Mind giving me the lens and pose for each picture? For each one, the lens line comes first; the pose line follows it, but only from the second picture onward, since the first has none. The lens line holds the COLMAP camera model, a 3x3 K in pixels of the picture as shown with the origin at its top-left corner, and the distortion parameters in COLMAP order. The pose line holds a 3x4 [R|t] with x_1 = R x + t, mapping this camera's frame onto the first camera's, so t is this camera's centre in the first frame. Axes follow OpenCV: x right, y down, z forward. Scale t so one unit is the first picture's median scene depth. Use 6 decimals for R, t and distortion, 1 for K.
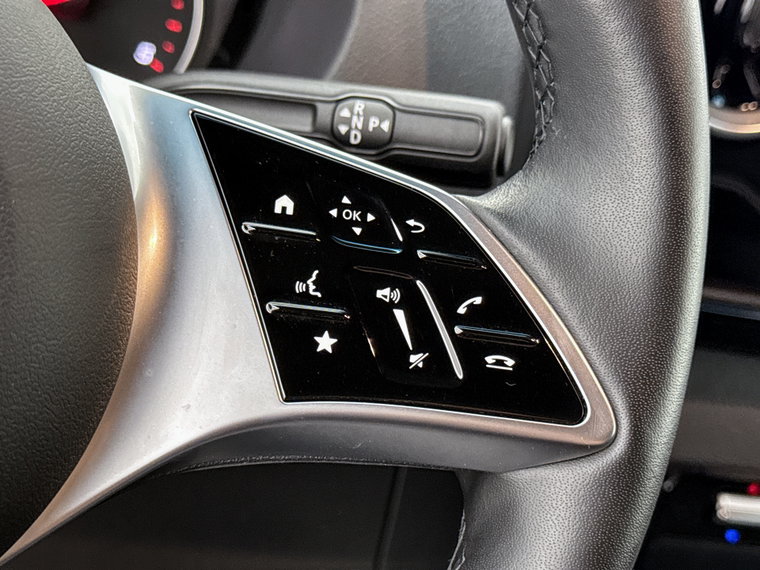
lens RADIAL K [[1329.9, 0, 380.0], [0, 1329.9, 285.0], [0, 0, 1]] dist [-0.003412, -0.004858]
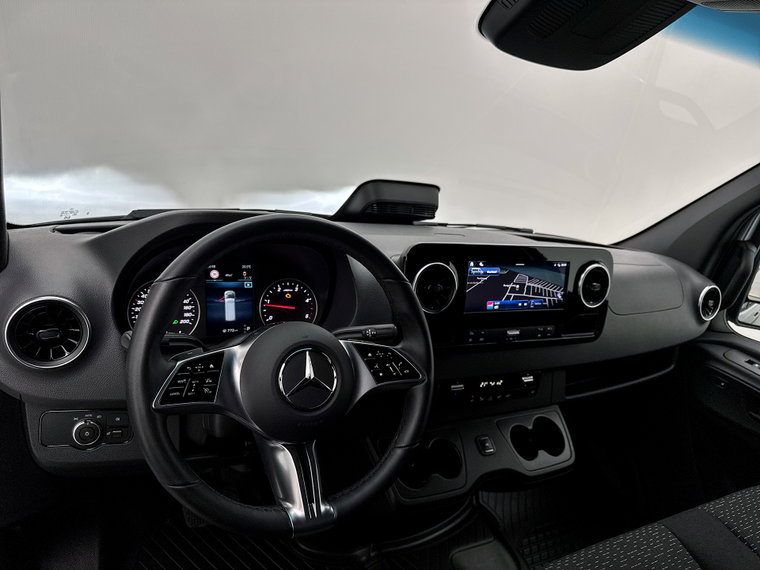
lens RADIAL K [[526.6, 0, 380.0], [0, 526.6, 285.0], [0, 0, 1]] dist [0.046027, 0.000113]
pose [[0.971424, -0.195908, 0.134000, -0.304762], [0.205954, 0.976360, -0.065613, -0.216561], [-0.117978, 0.091336, 0.988807, -1.616415]]
